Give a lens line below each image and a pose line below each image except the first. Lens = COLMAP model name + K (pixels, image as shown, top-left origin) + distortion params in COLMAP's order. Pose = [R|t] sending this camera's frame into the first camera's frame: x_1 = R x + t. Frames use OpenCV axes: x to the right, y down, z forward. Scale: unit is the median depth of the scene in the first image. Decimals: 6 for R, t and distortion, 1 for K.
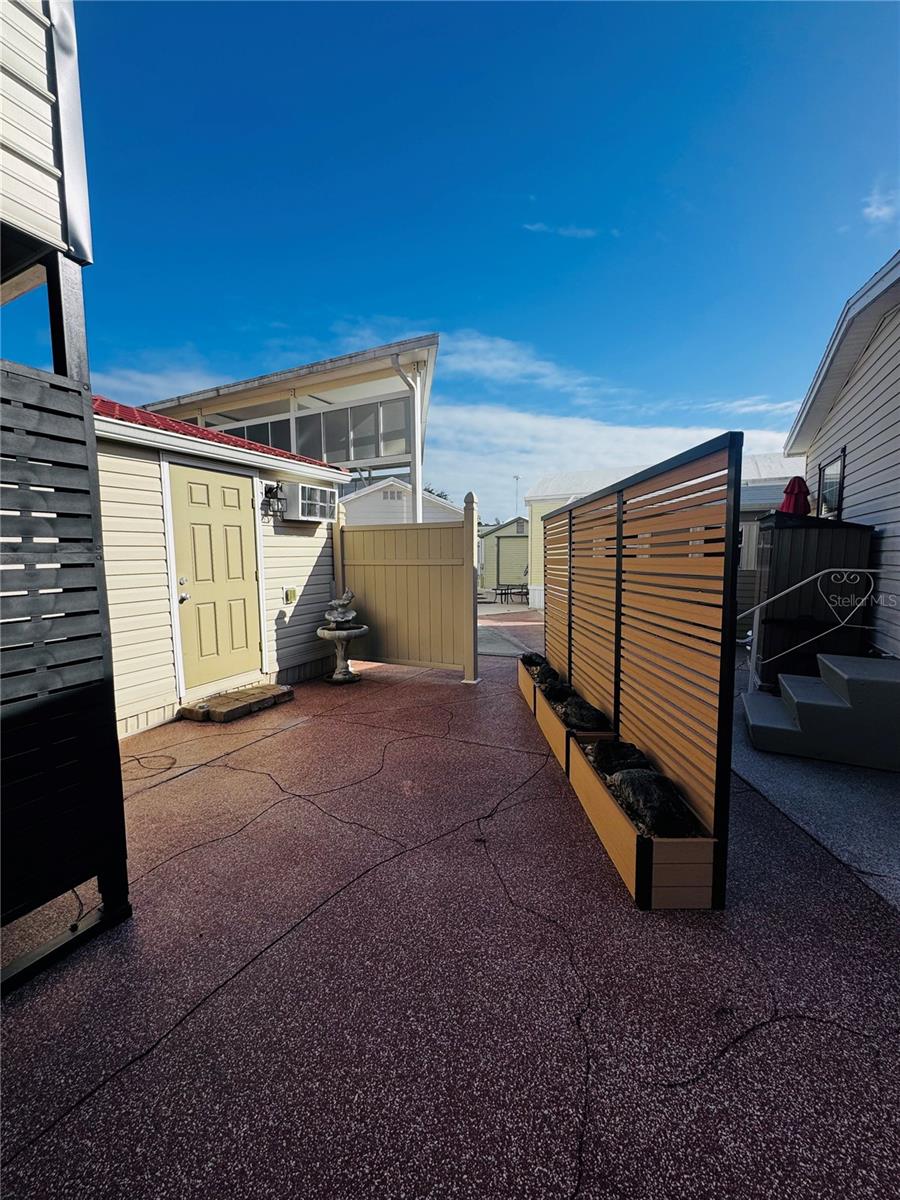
lens RADIAL K [[481.5, 0, 449.2], [0, 481.5, 599.4], [0, 0, 1]] dist [-0.002898, 0.000546]
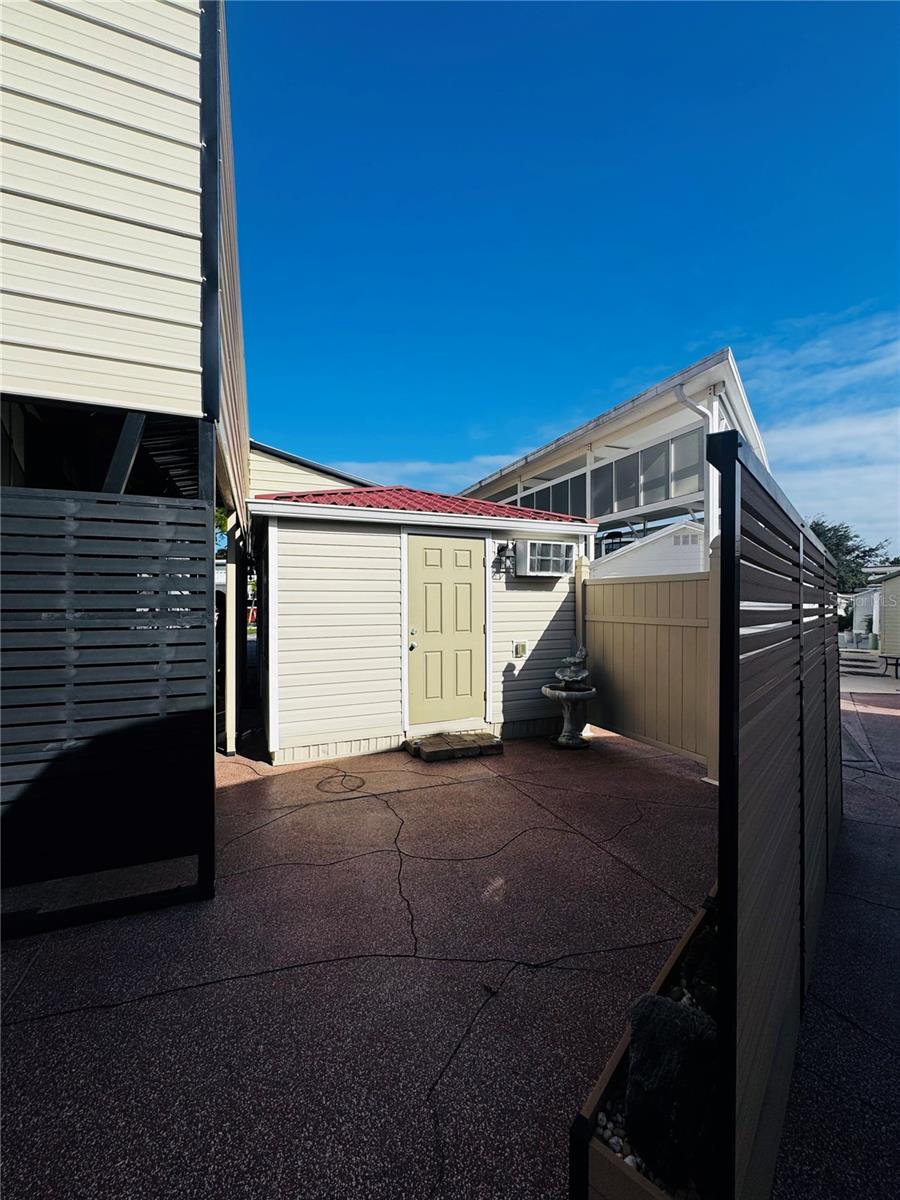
lens RADIAL K [[481.5, 0, 447.9], [0, 481.5, 598.1], [0, 0, 1]] dist [-0.002898, 0.000546]
pose [[0.748031, 0.007645, -0.663620, 0.240312], [-0.071449, 0.995050, -0.069074, -0.036077], [0.659807, 0.099084, 0.744874, 0.137050]]
